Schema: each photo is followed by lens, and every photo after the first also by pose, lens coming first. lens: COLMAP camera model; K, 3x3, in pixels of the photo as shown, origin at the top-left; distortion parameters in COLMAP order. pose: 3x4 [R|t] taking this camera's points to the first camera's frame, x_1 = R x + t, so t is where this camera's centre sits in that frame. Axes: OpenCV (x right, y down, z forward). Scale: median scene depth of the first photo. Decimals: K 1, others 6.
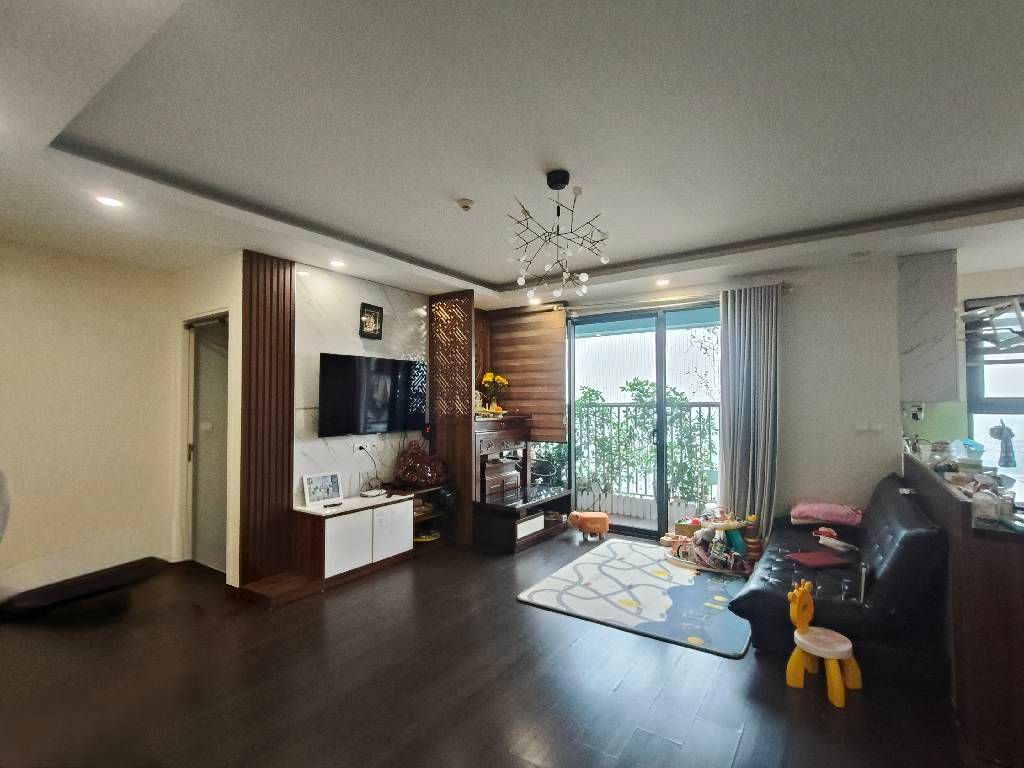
lens RADIAL K [[478.7, 0, 518.2], [0, 478.7, 391.2], [0, 0, 1]] dist [0.001308, 0.000151]
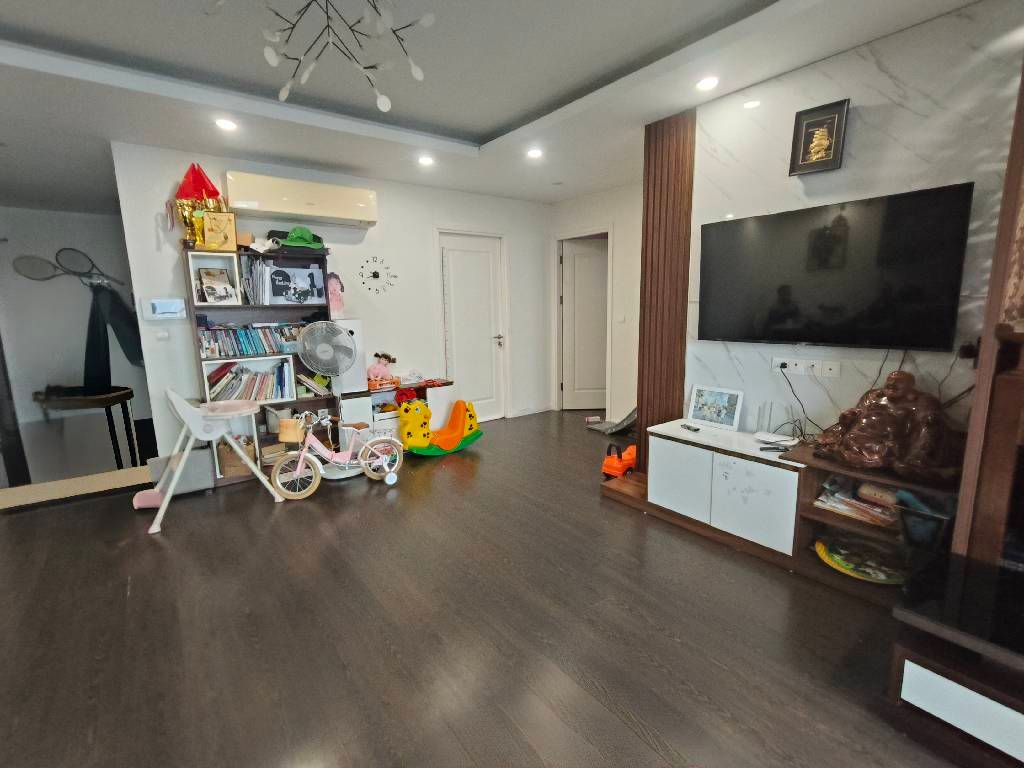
lens RADIAL K [[478.7, 0, 514.1], [0, 478.7, 388.2], [0, 0, 1]] dist [0.001308, 0.000151]
pose [[-0.320290, 0.177421, -0.930557, 0.371486], [0.046550, 0.984066, 0.171601, 0.024505], [0.946175, 0.011644, -0.323445, 0.875974]]
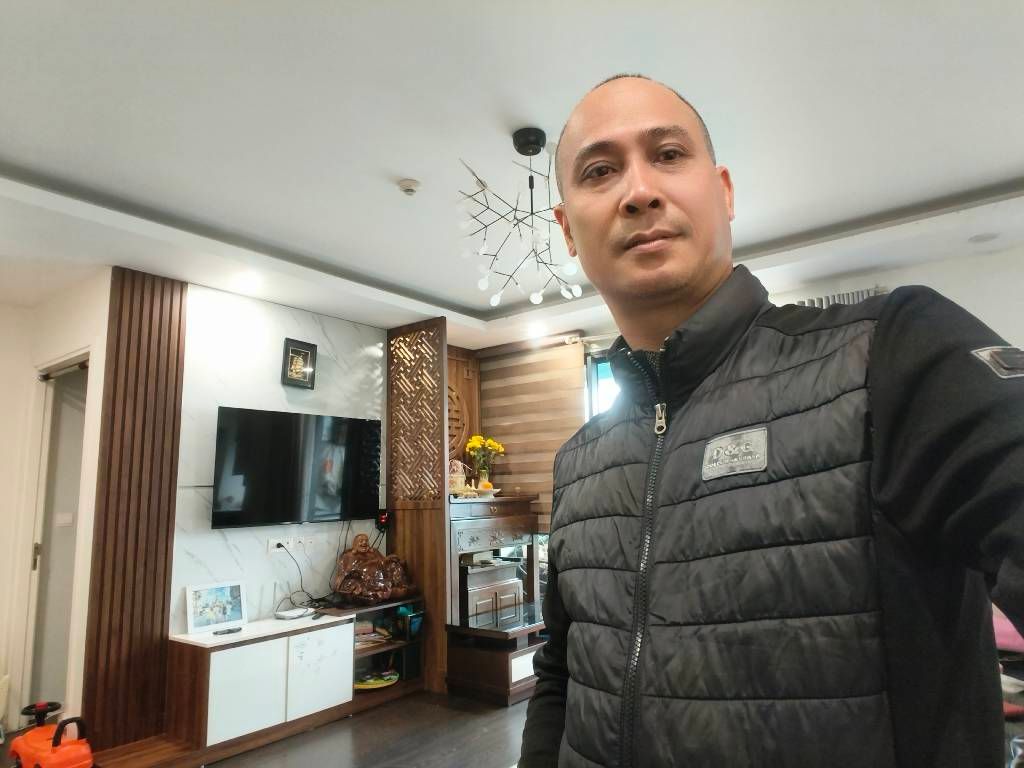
lens RADIAL K [[647.9, 0, 527.4], [0, 647.9, 385.7], [0, 0, 1]] dist [-0.001510, -0.016893]
pose [[0.998794, -0.033335, -0.036048, 0.067393], [0.027927, 0.989570, -0.141317, 0.033541], [0.040383, 0.140140, 0.989308, 0.067887]]
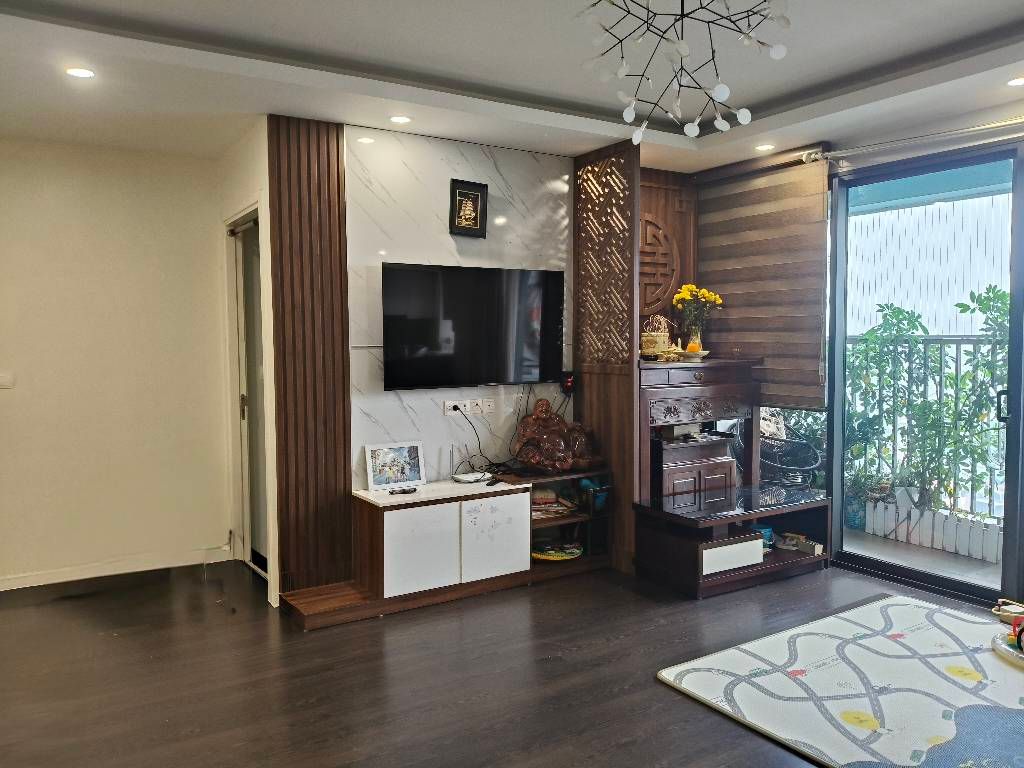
lens RADIAL K [[778.4, 0, 516.6], [0, 778.4, 383.6], [0, 0, 1]] dist [0.054420, -0.088316]
pose [[0.915789, 0.020652, -0.401128, 0.171539], [0.013761, 0.996478, 0.082720, -0.000277], [0.401423, -0.081274, 0.912280, 0.074522]]
